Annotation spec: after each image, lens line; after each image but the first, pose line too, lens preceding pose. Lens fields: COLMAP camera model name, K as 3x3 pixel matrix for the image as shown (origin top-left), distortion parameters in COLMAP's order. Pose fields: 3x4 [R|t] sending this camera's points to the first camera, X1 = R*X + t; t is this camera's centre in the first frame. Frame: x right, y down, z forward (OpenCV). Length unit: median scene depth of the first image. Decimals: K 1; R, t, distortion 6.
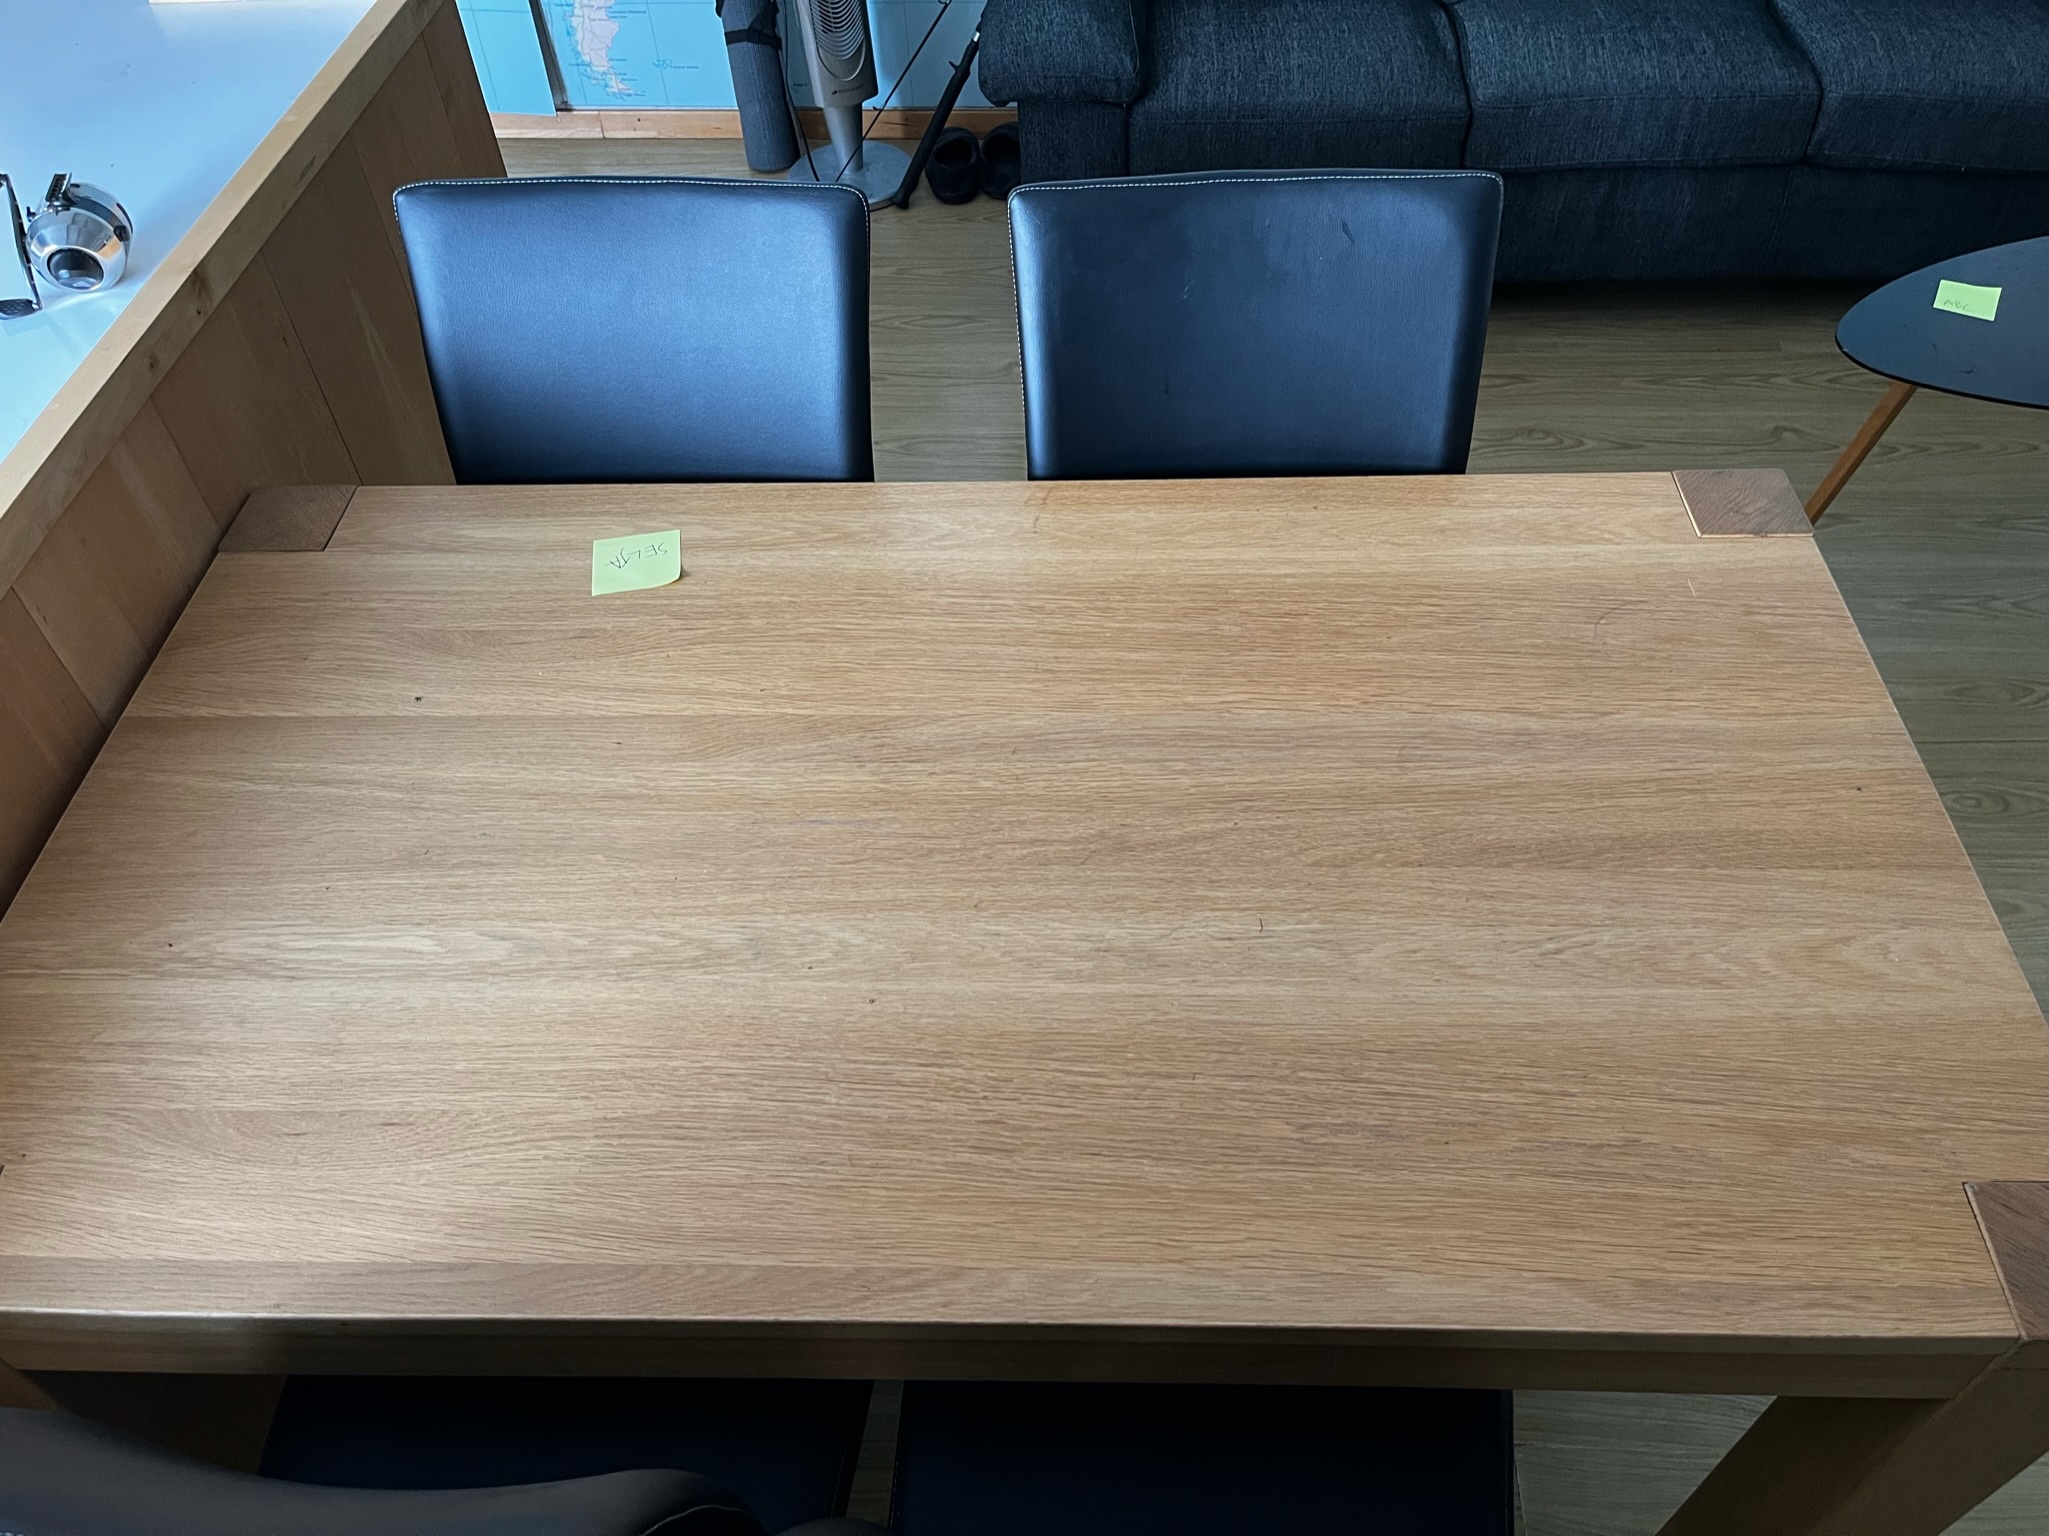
lens RADIAL K [[1554.3, 0, 1031.0], [0, 1554.3, 775.4], [0, 0, 1]] dist [0.057188, -0.078624]
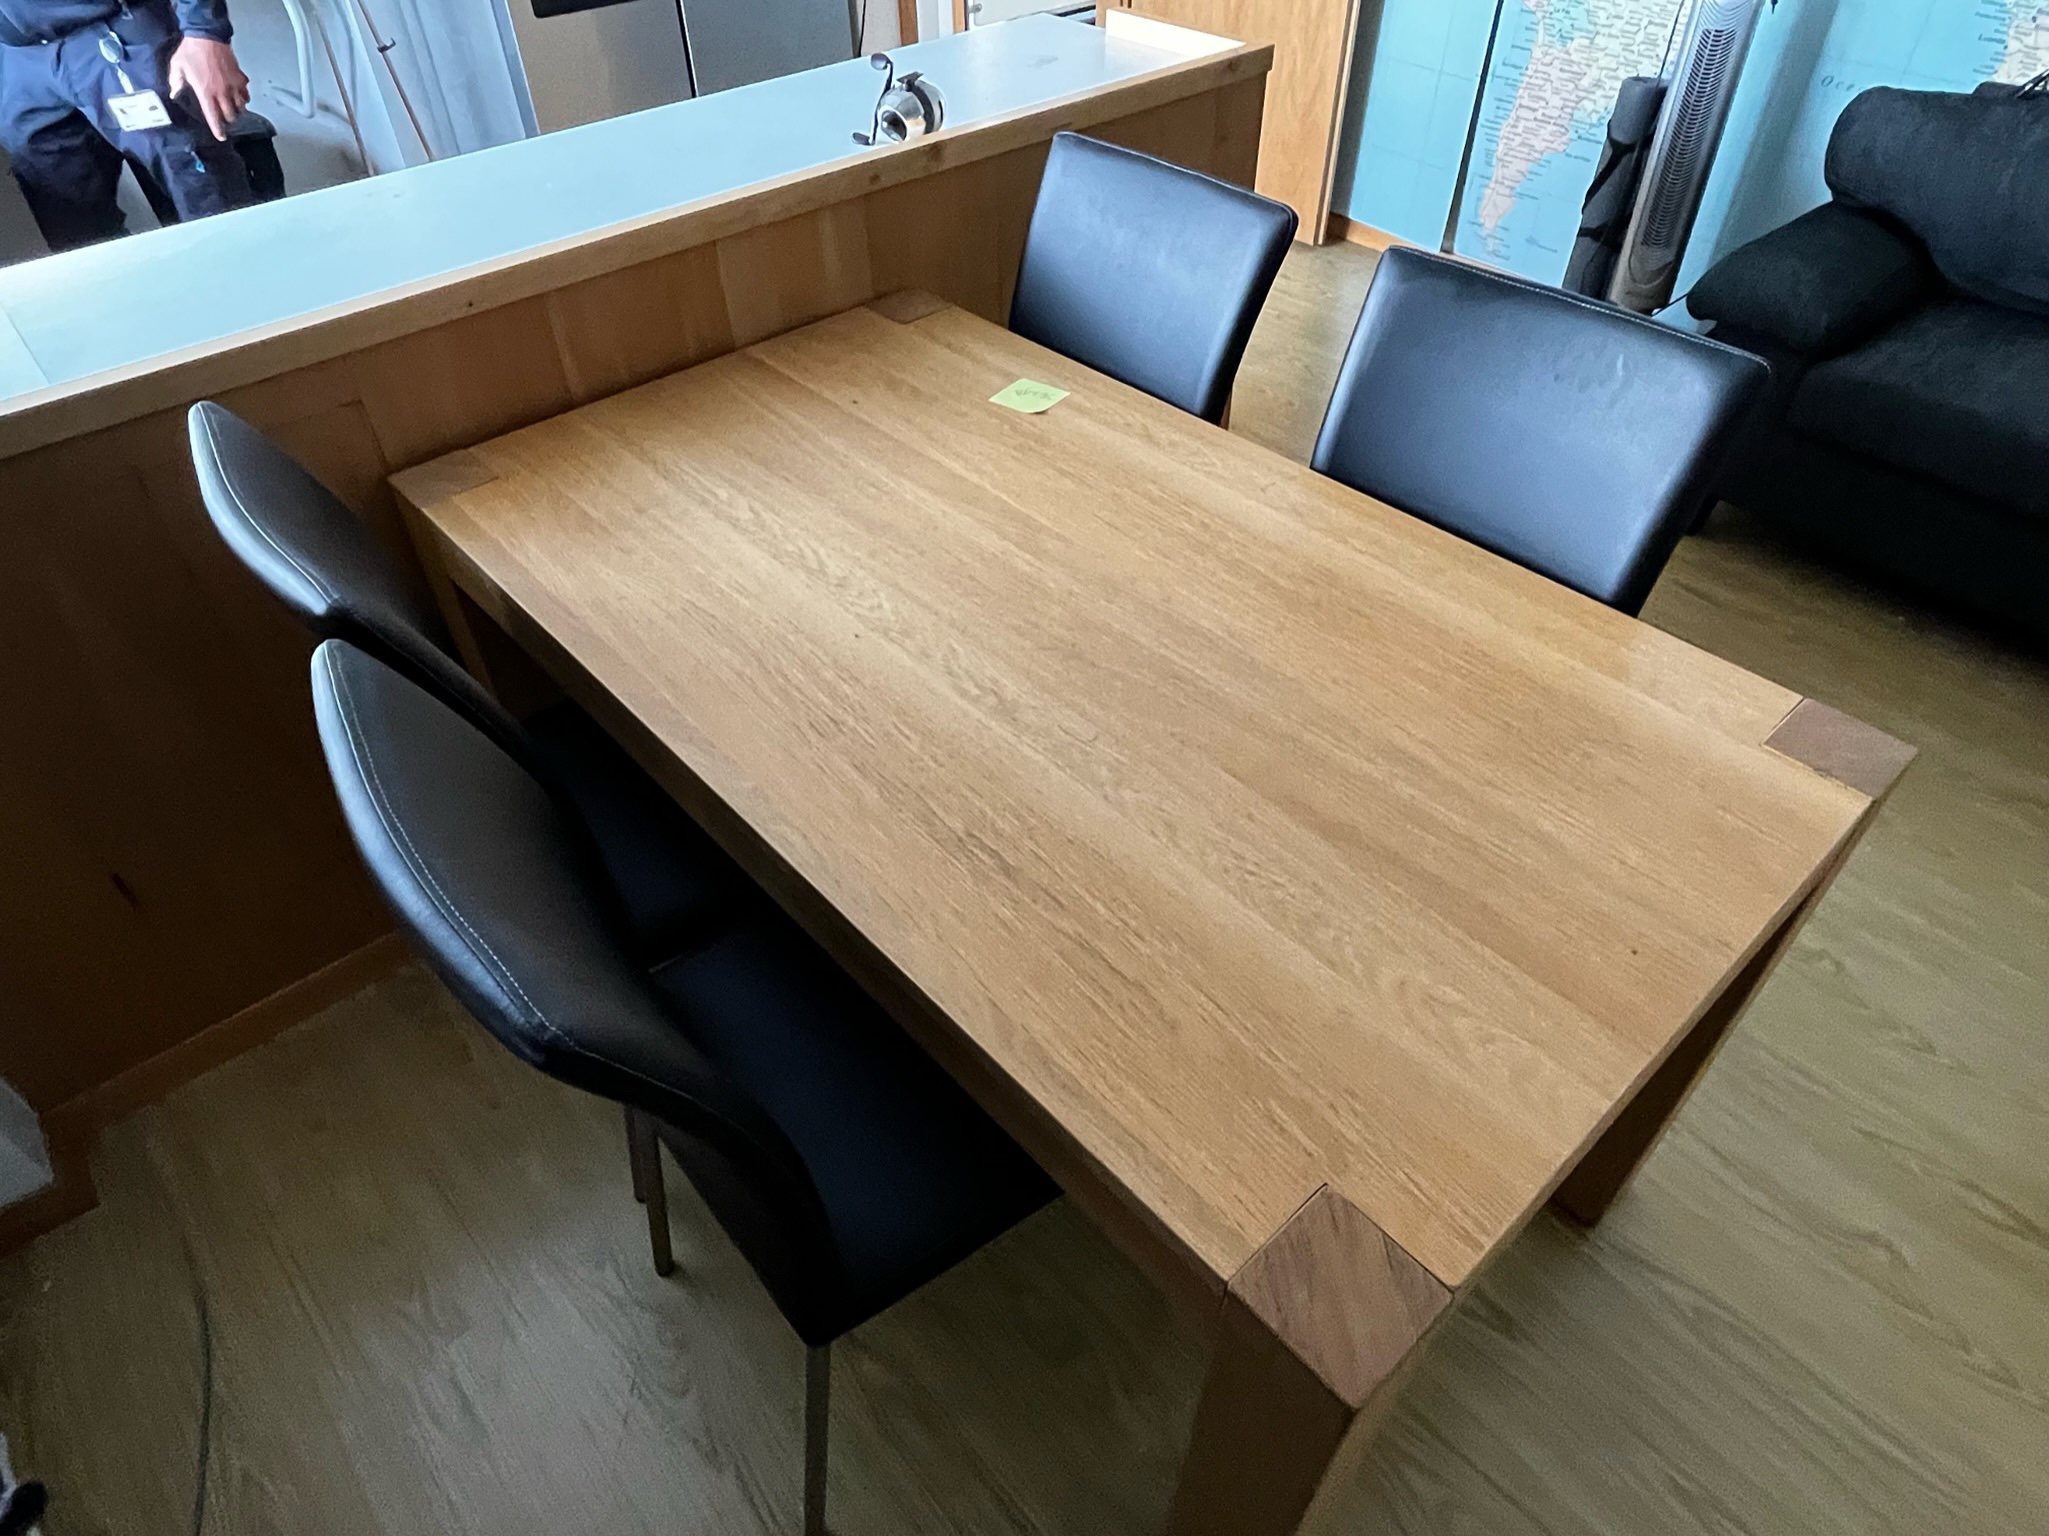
lens RADIAL K [[1234.5, 0, 1009.8], [0, 1234.5, 751.9], [0, 0, 1]] dist [-0.002354, -0.001904]
pose [[0.689358, 0.508533, -0.515926, 0.585582], [-0.536670, 0.836876, 0.107809, 0.030752], [0.486591, 0.202563, 0.849822, 0.097259]]
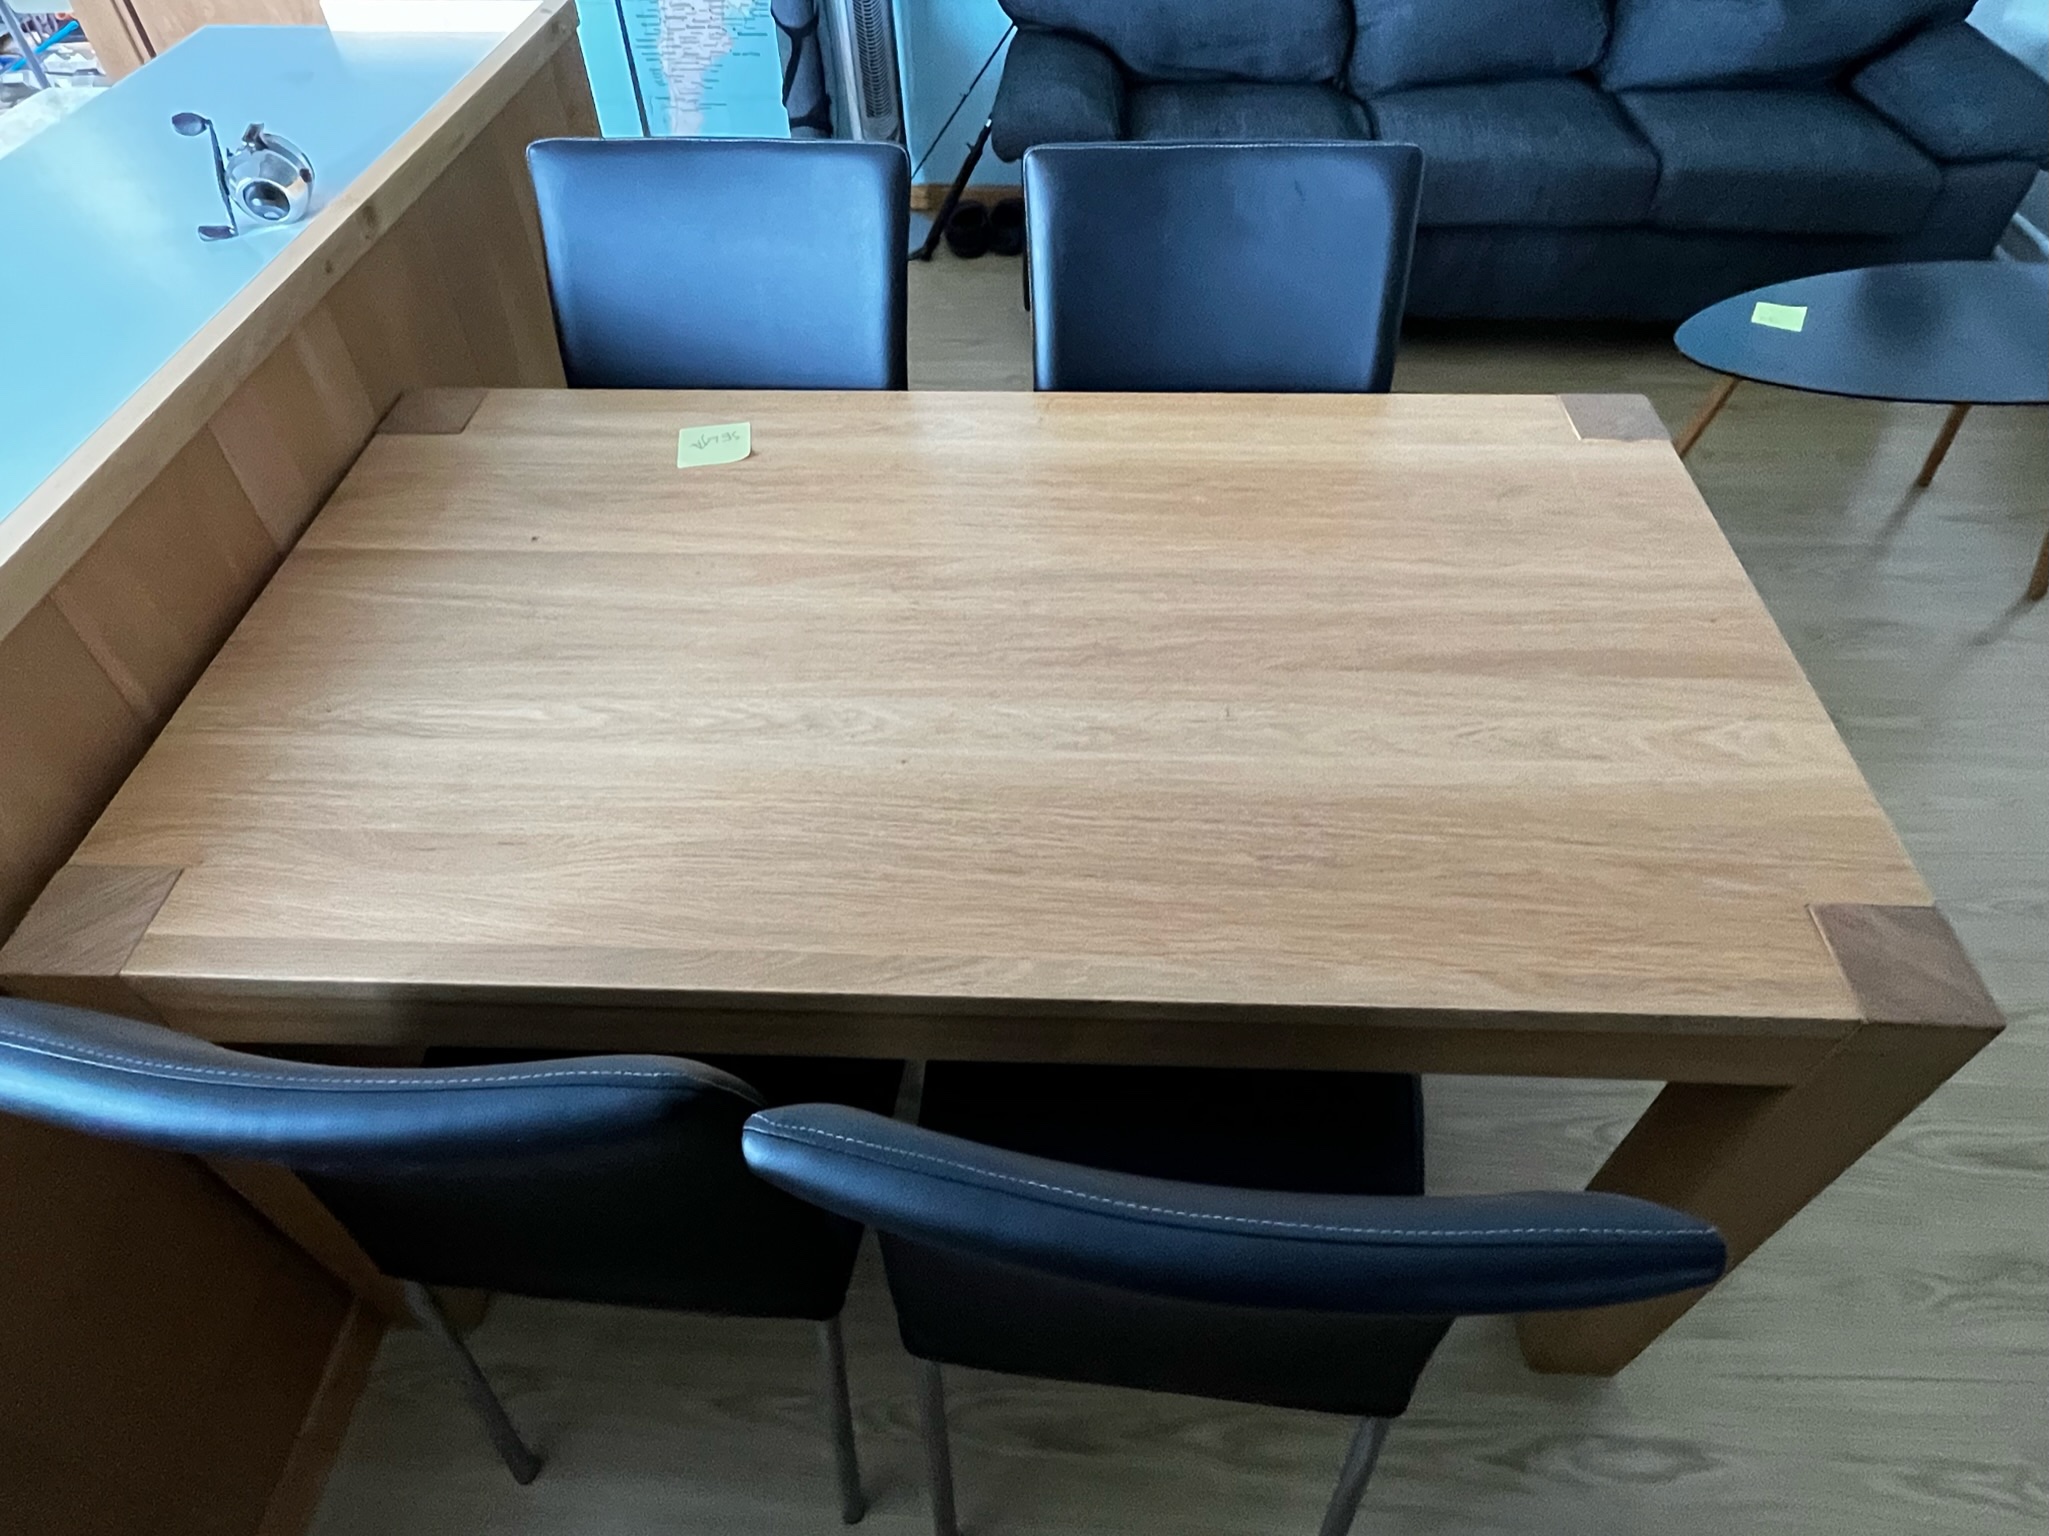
lens RADIAL K [[1234.5, 0, 1013.5], [0, 1234.5, 759.2], [0, 0, 1]] dist [-0.002354, -0.001904]
pose [[0.999757, 0.021738, 0.003714, -0.019184], [-0.021688, 0.999683, -0.012807, 0.138608], [-0.003992, 0.012724, 0.999911, 0.040425]]
